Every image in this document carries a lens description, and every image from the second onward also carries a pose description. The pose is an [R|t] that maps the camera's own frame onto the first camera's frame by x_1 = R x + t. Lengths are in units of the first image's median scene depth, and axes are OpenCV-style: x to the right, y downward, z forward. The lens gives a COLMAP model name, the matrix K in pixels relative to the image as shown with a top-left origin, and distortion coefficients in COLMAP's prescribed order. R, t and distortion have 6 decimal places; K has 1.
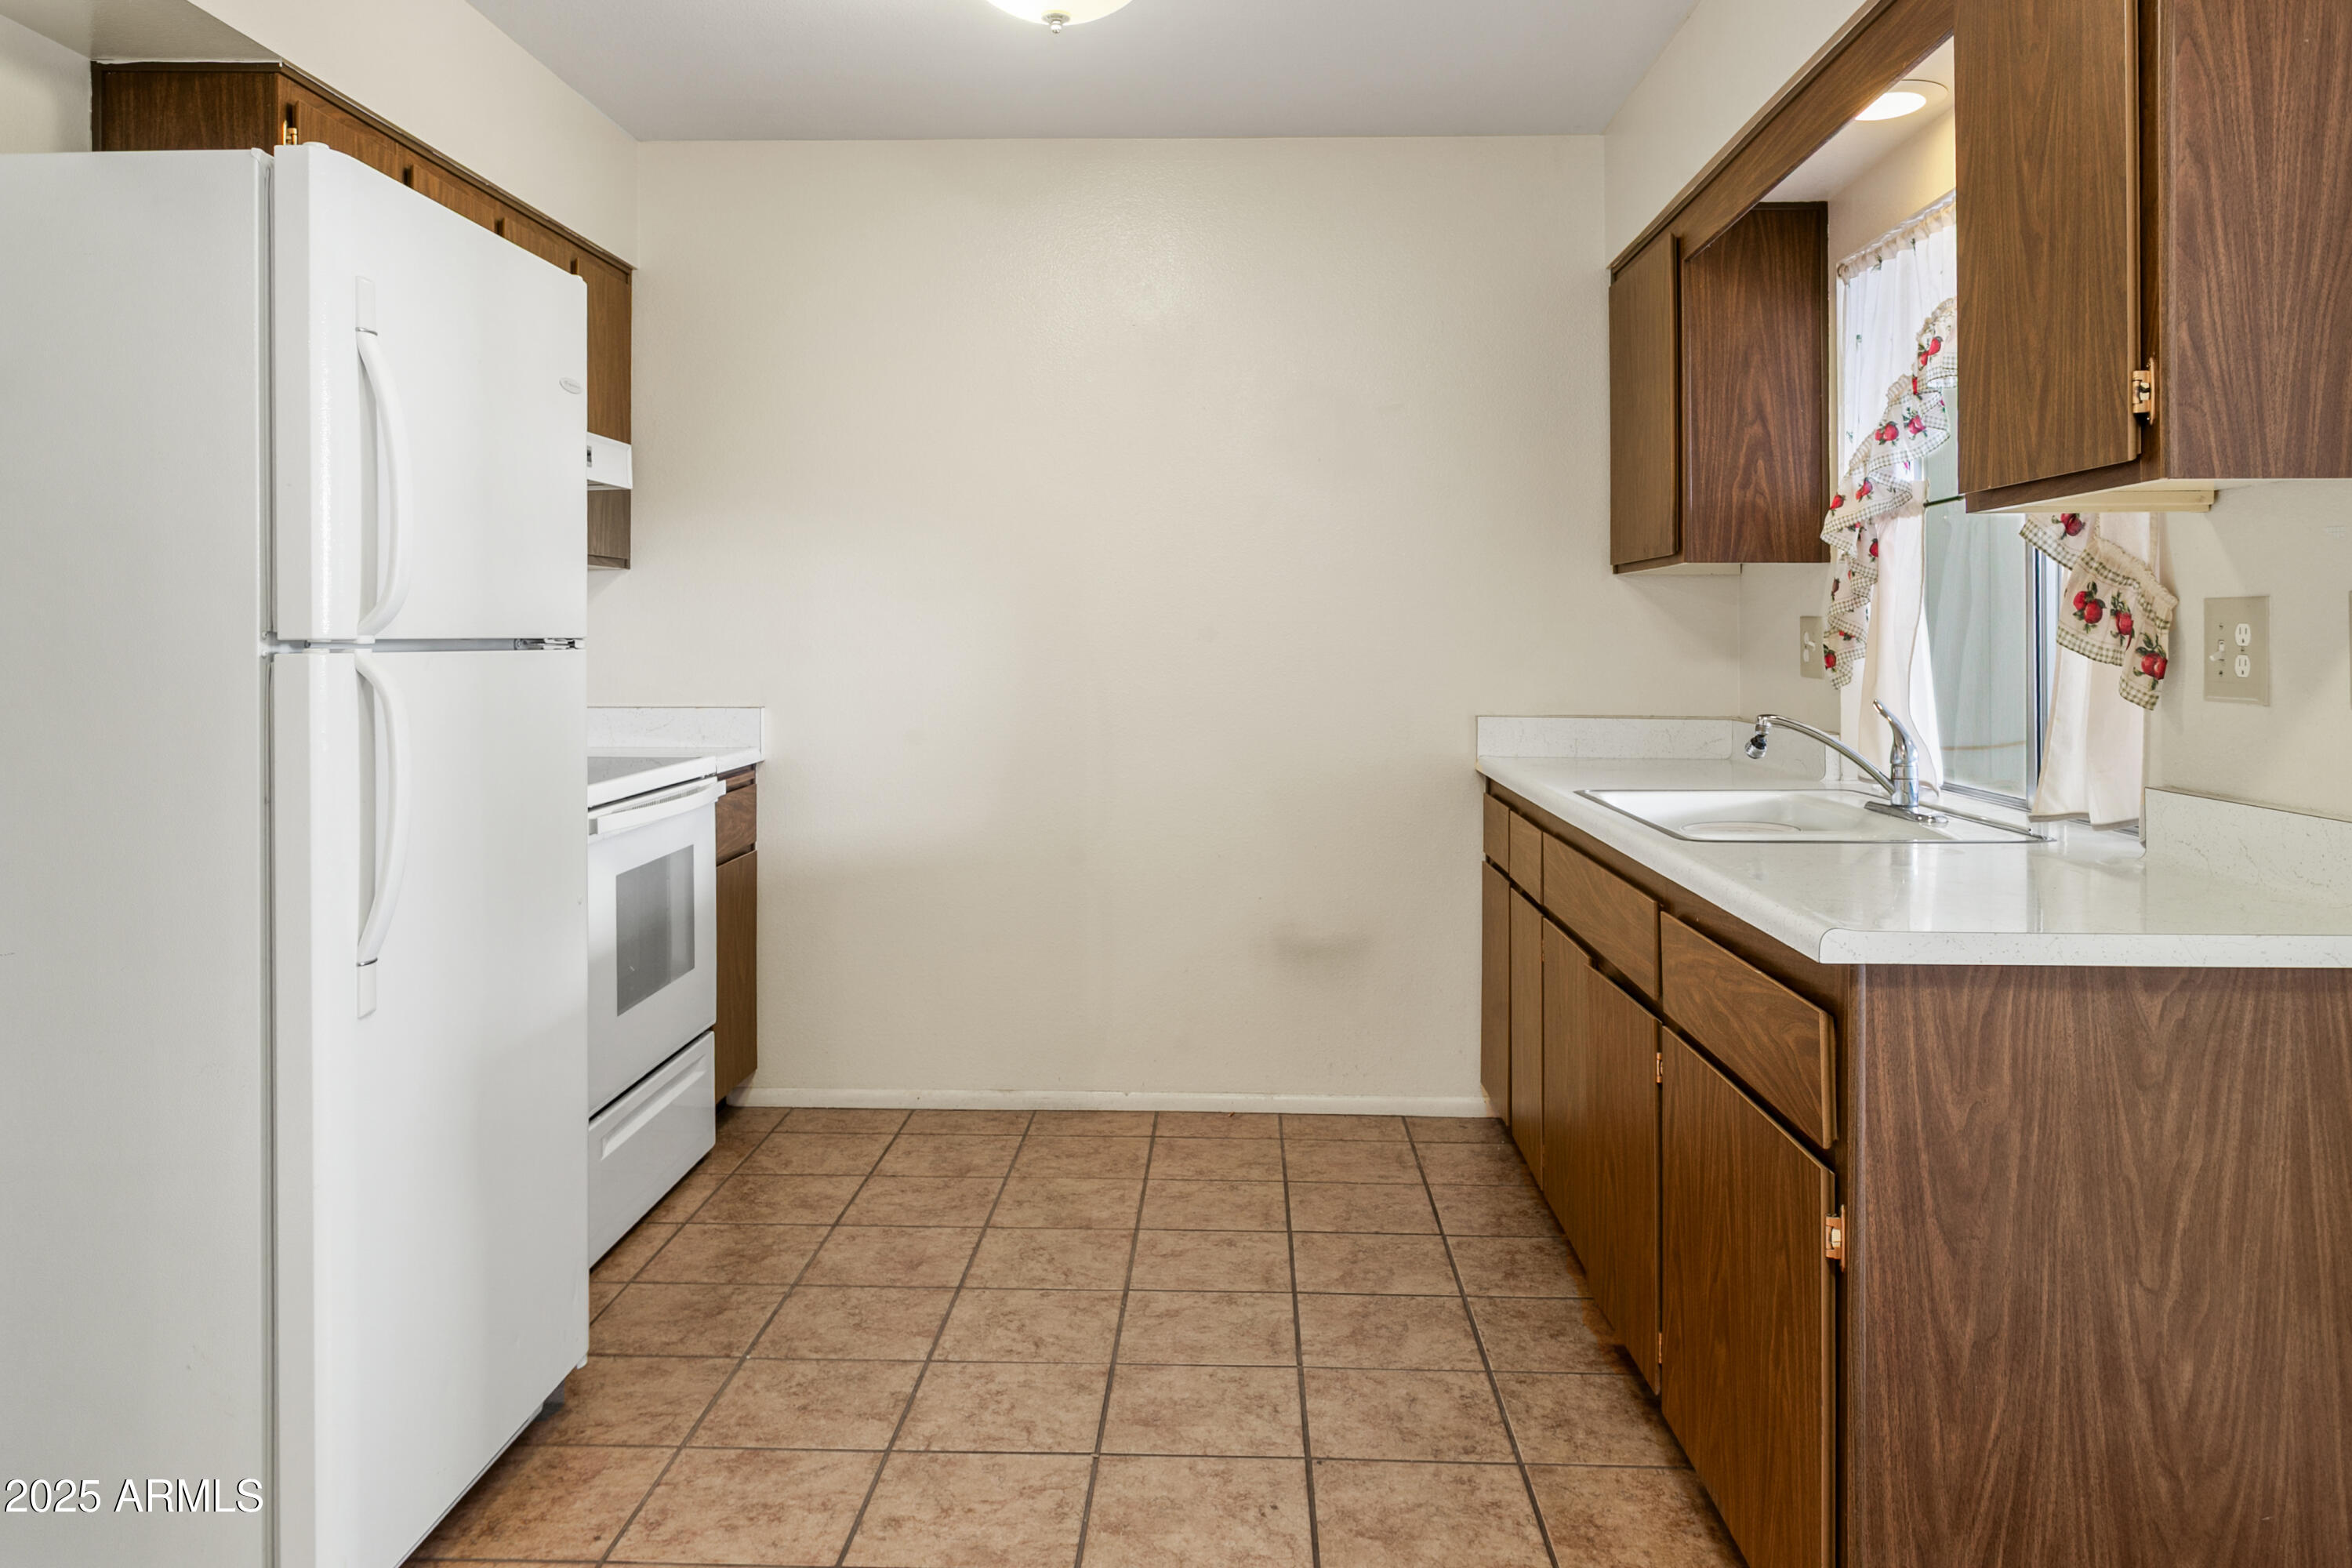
lens RADIAL K [[1669.4, 0, 1181.0], [0, 1669.4, 606.3], [0, 0, 1]] dist [-0.000674, 0.001356]
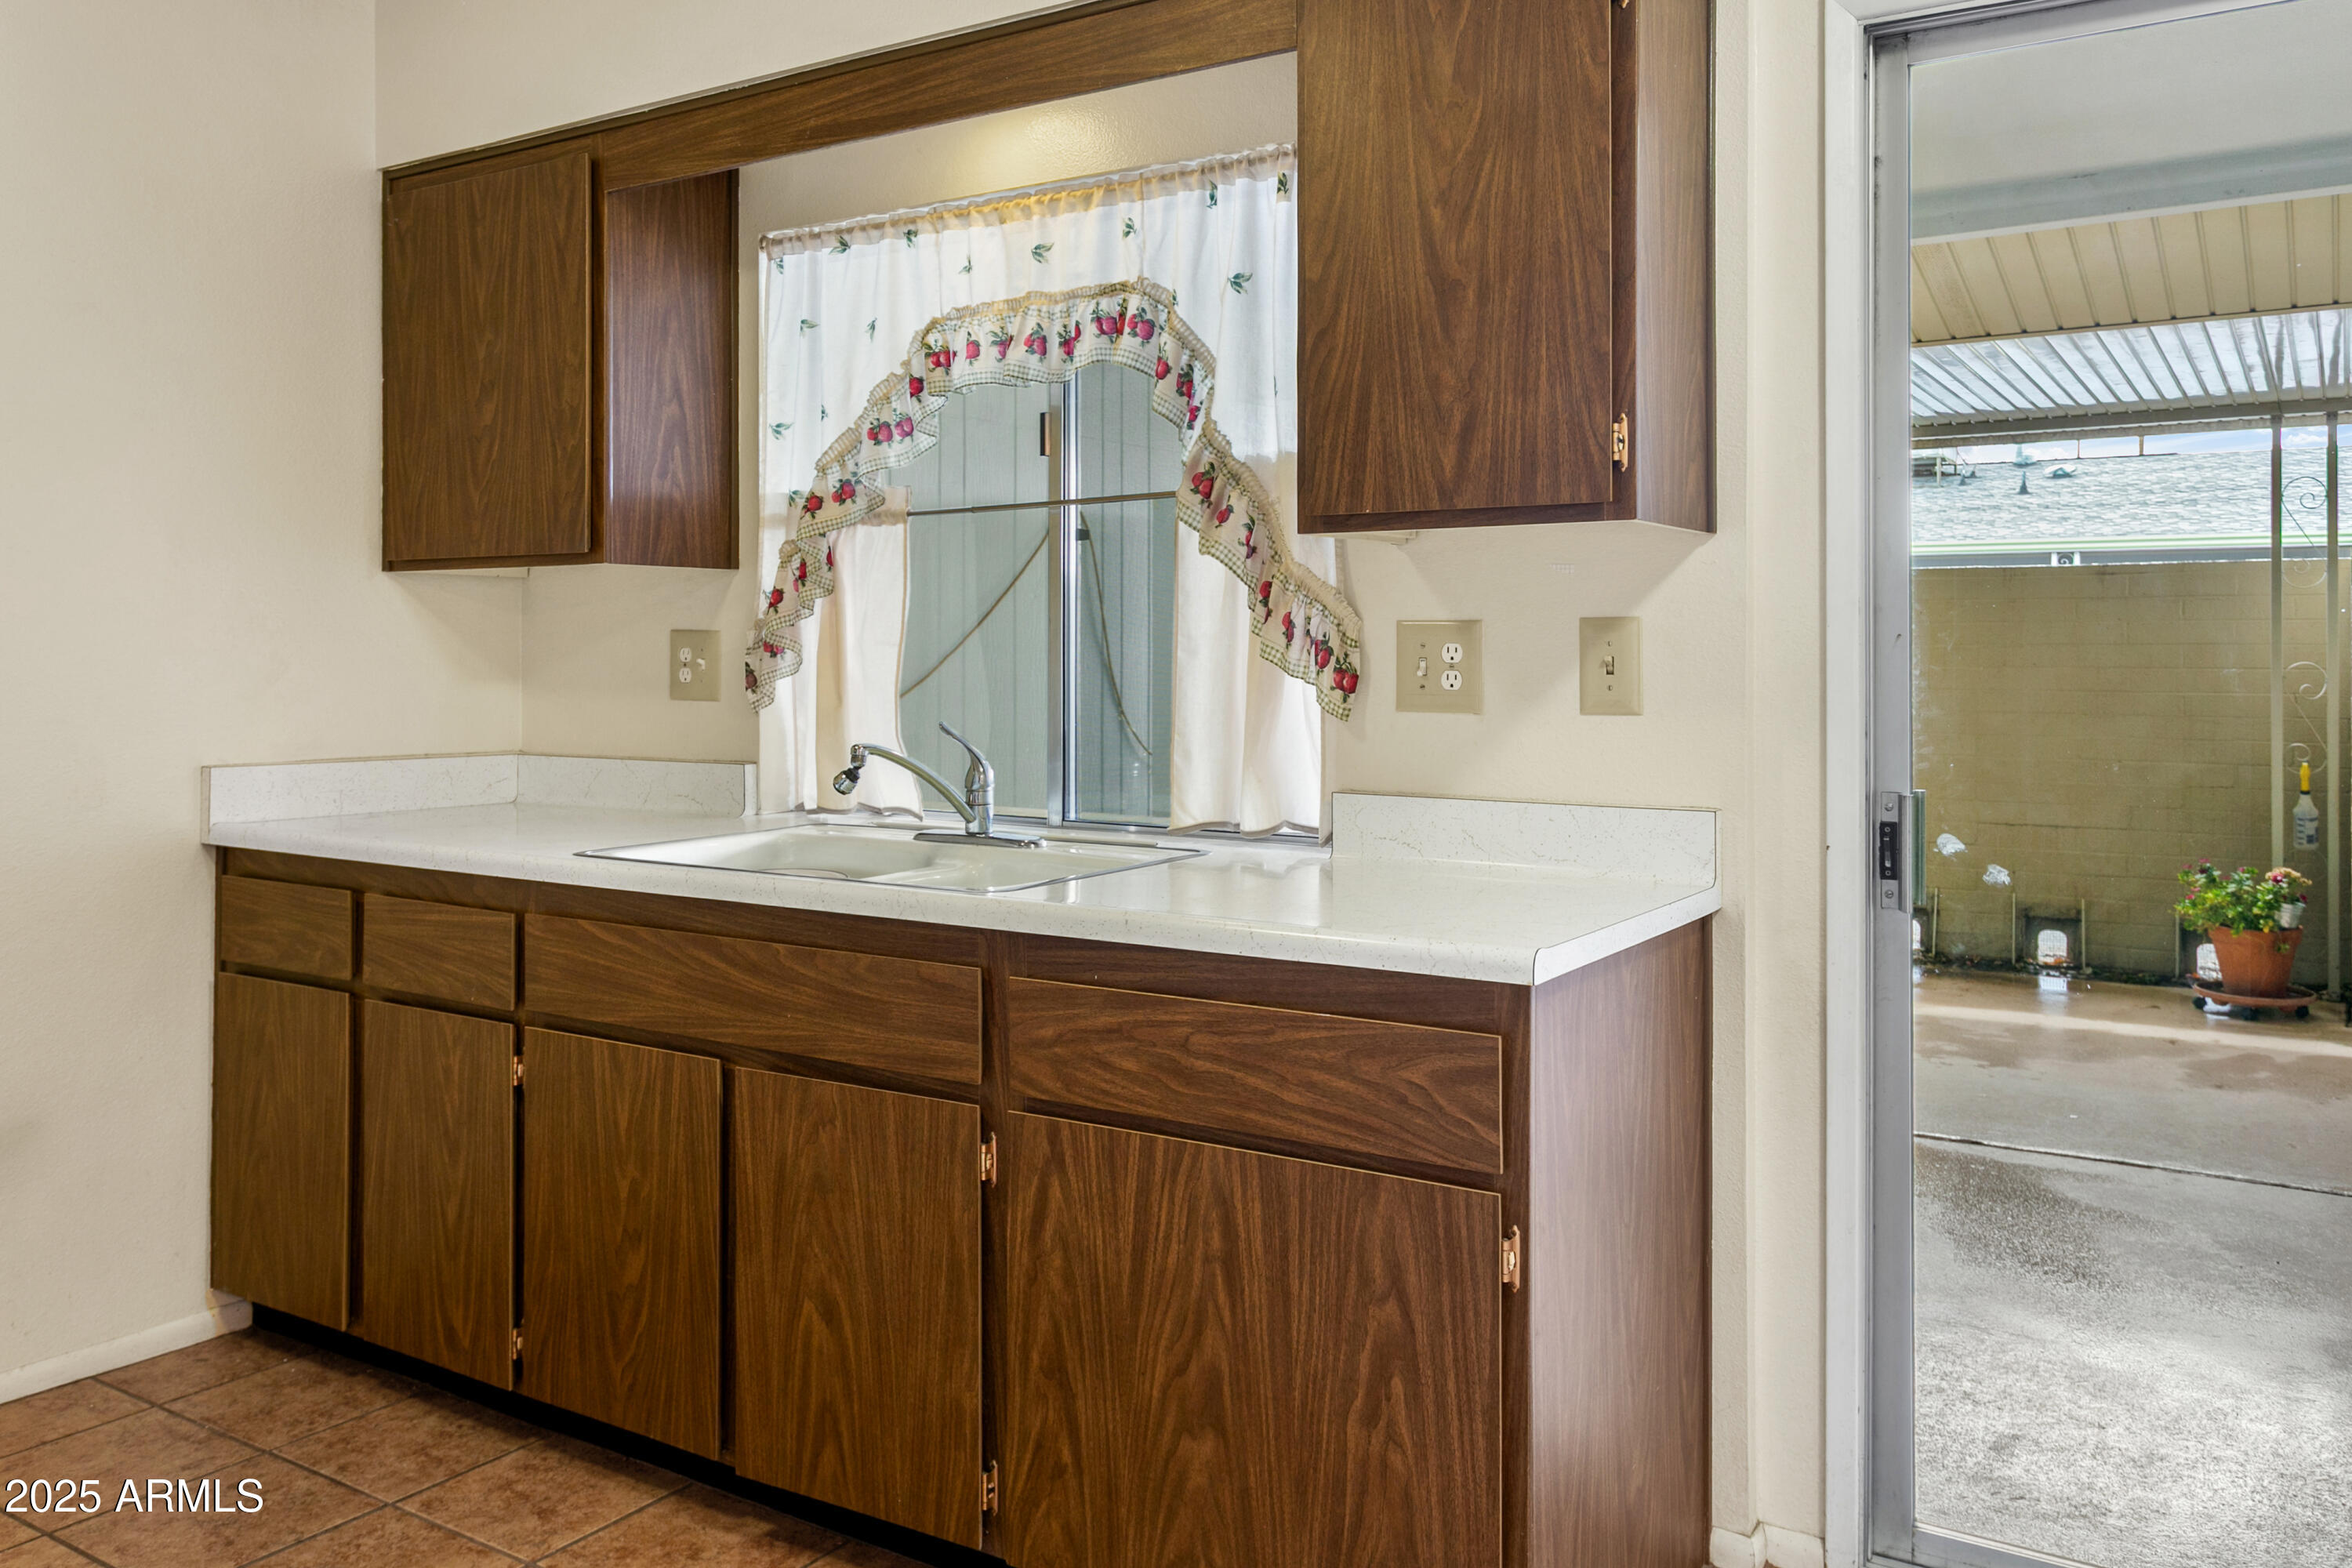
lens RADIAL K [[1805.4, 0, 1192.5], [0, 1805.4, 631.7], [0, 0, 1]] dist [0.009023, -0.003516]
pose [[0.506110, 0.008500, 0.862427, -0.453519], [-0.015721, 0.999876, -0.000628, 0.004774], [-0.862326, -0.013241, 0.506181, 0.442915]]
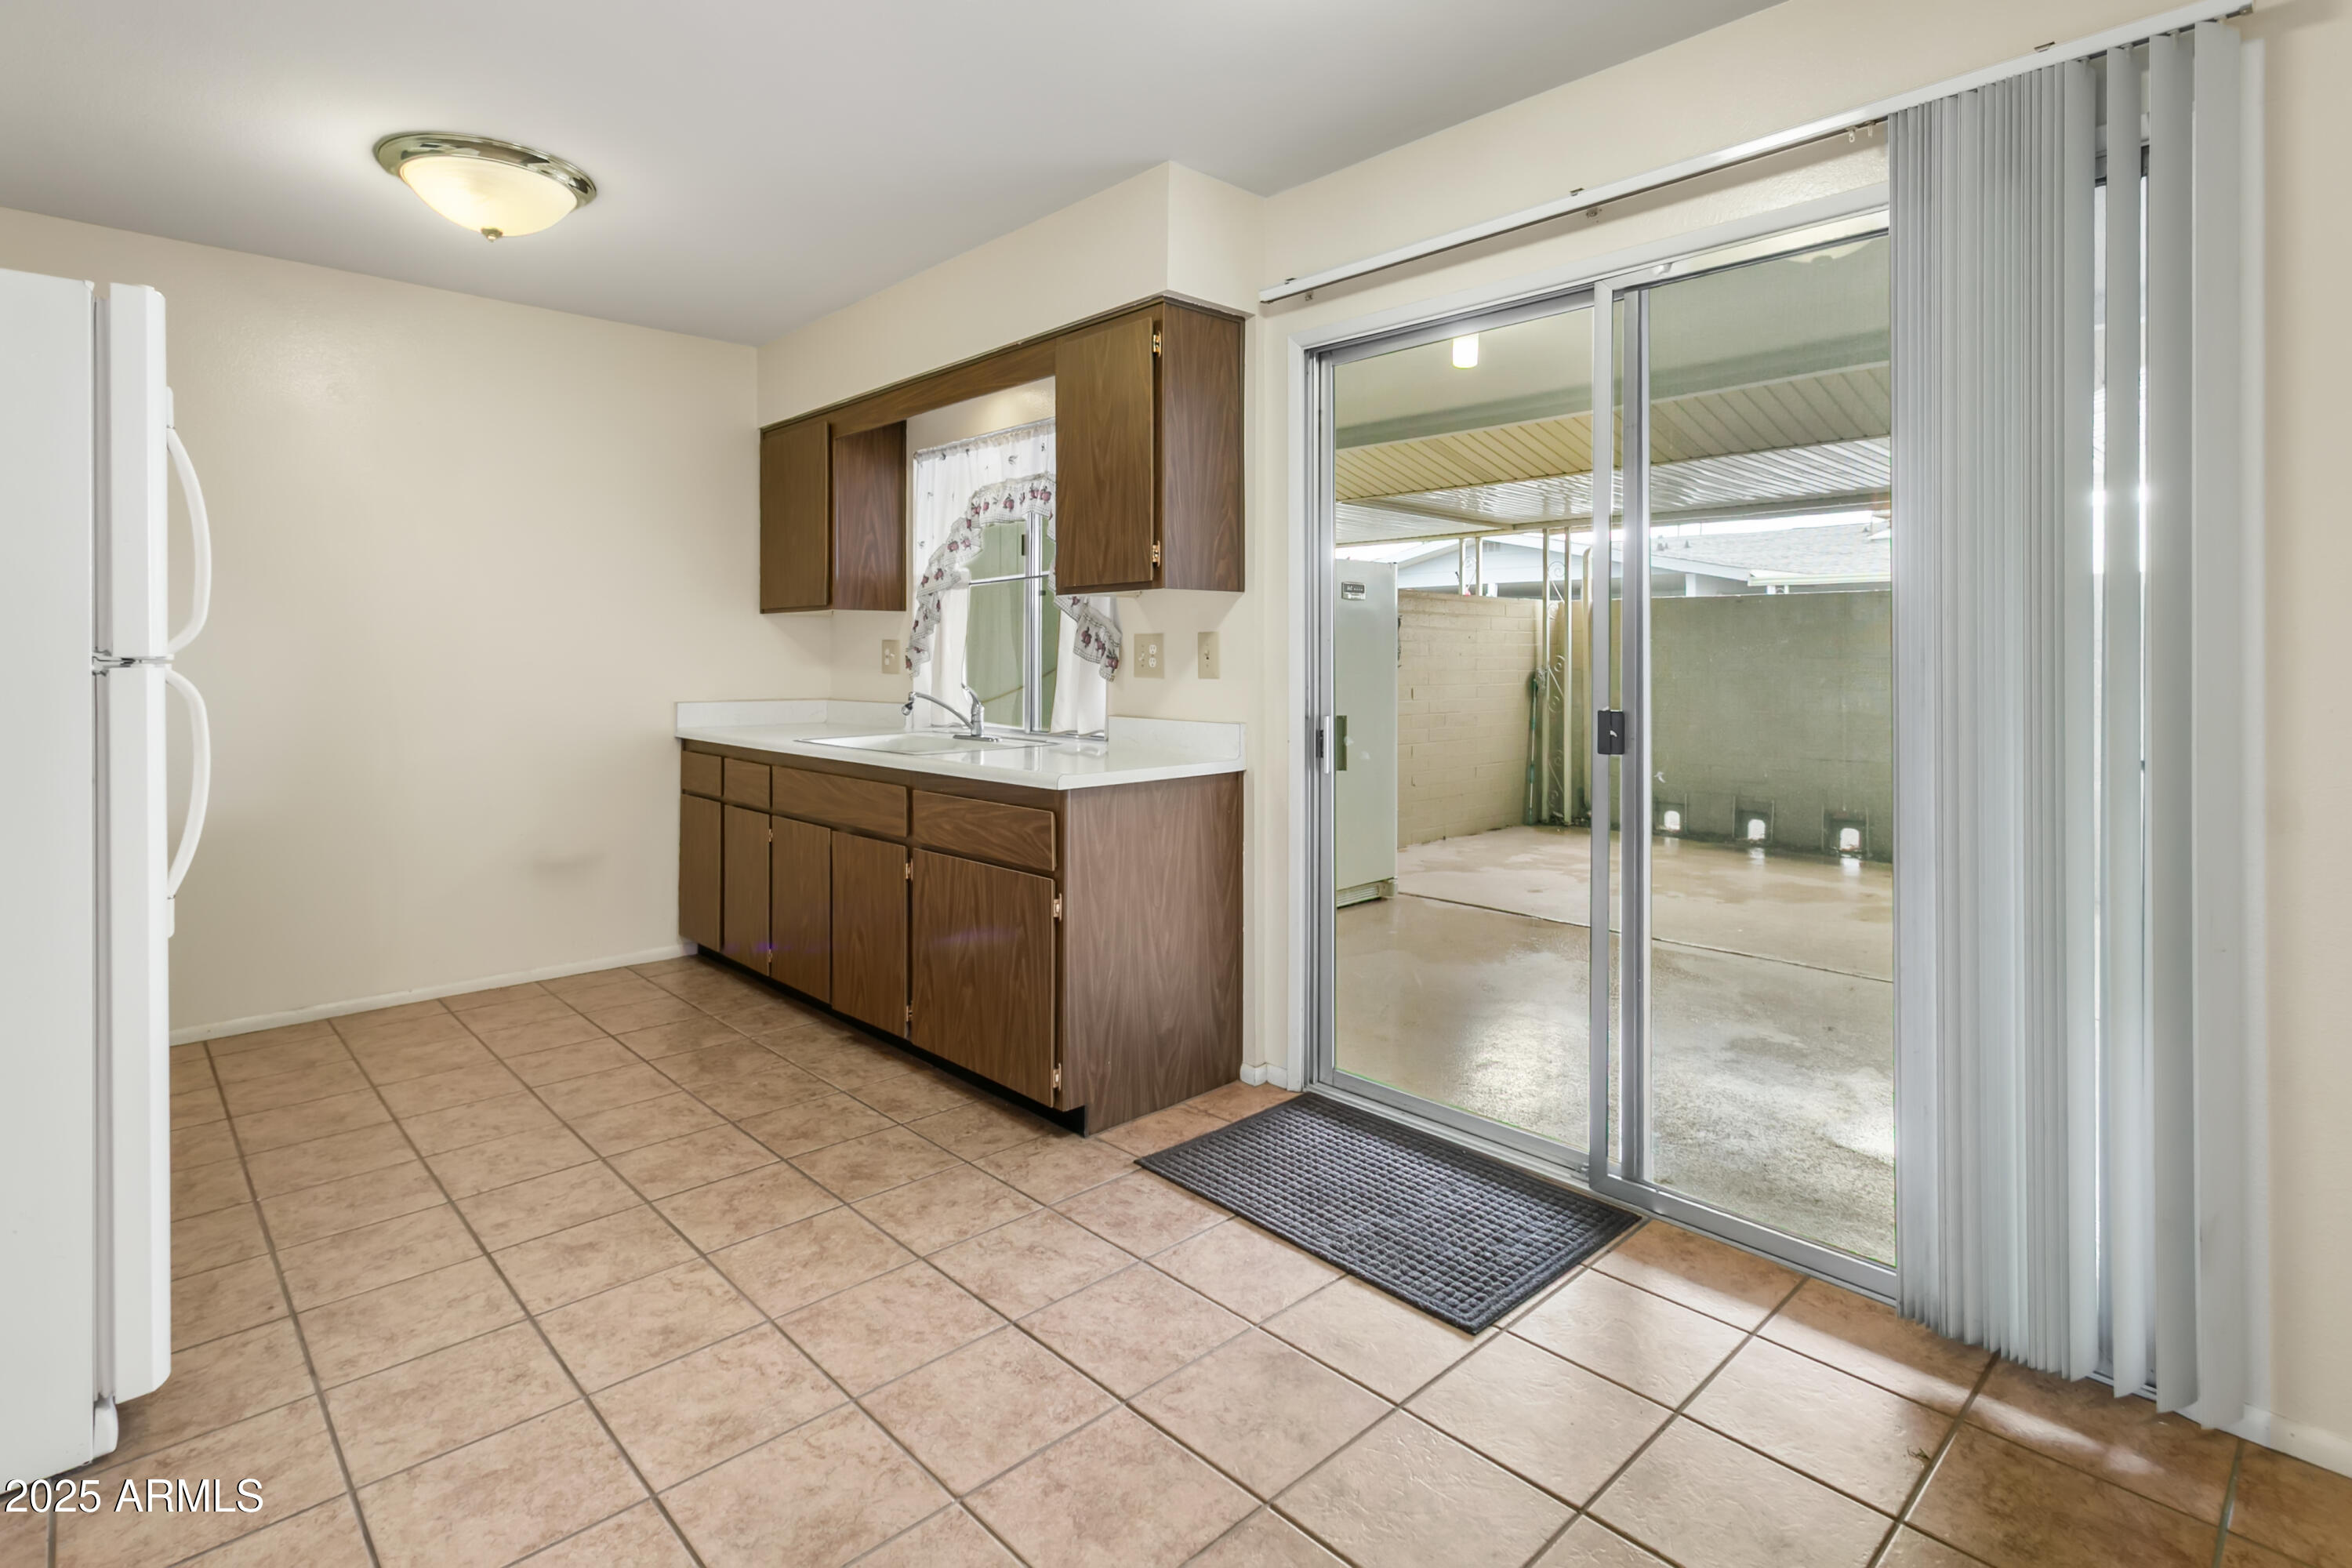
lens RADIAL K [[1175.0, 0, 1190.3], [0, 1175.0, 624.2], [0, 0, 1]] dist [-0.002356, 0.004009]
pose [[0.698241, 0.012237, 0.715759, -0.470114], [-0.008815, 0.999925, -0.008496, -0.005052], [-0.715809, -0.000377, 0.698296, -0.201079]]
